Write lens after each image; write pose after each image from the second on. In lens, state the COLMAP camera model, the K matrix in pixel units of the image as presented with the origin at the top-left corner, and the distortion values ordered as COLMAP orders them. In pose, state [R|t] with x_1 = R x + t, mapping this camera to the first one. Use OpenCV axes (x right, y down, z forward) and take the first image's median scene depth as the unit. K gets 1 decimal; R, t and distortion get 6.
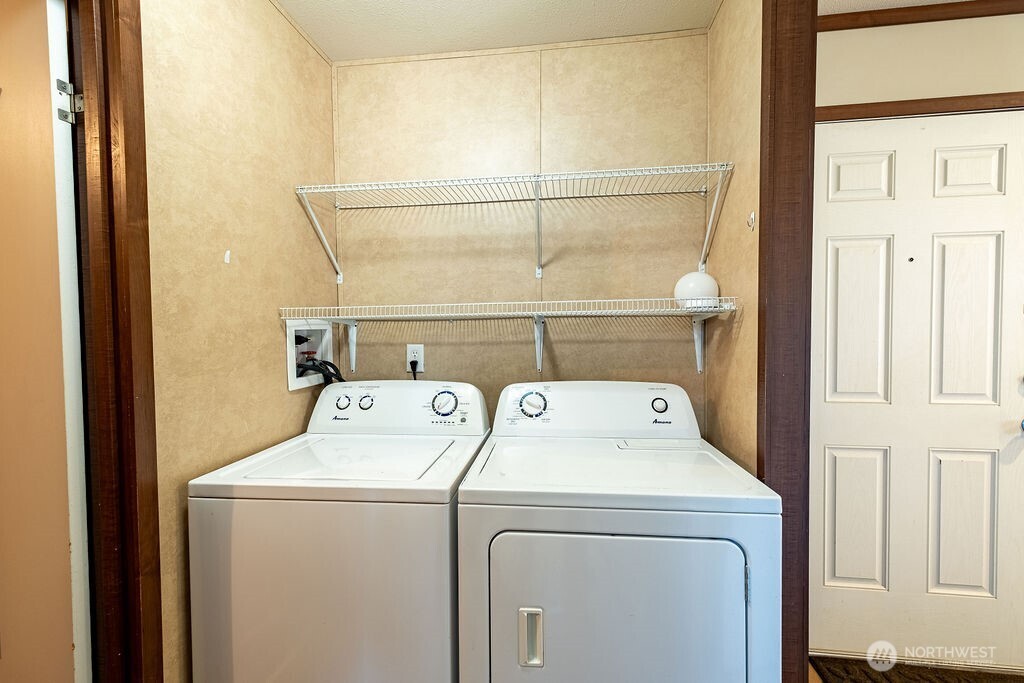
lens RADIAL K [[447.2, 0, 512.0], [0, 447.2, 341.5], [0, 0, 1]] dist [0.011482, -0.000770]
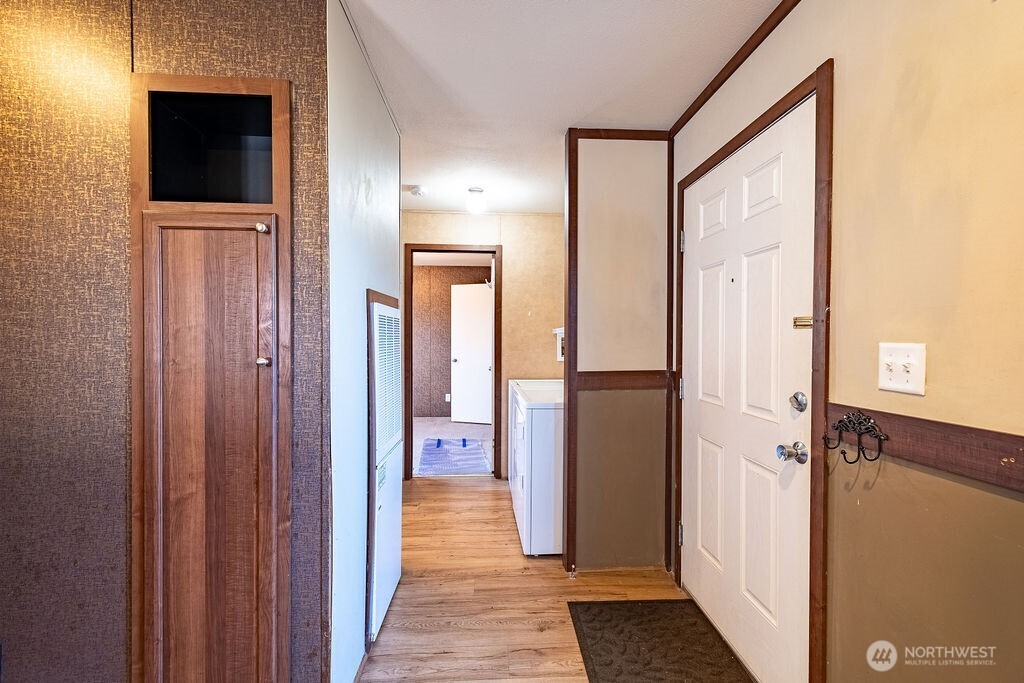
lens RADIAL K [[447.2, 0, 512.0], [0, 447.2, 341.5], [0, 0, 1]] dist [0.011482, -0.000770]
pose [[0.171411, 0.021344, -0.984968, 2.286749], [-0.033409, 0.999316, 0.015840, -0.037656], [0.984633, 0.030192, 0.172007, 0.340080]]
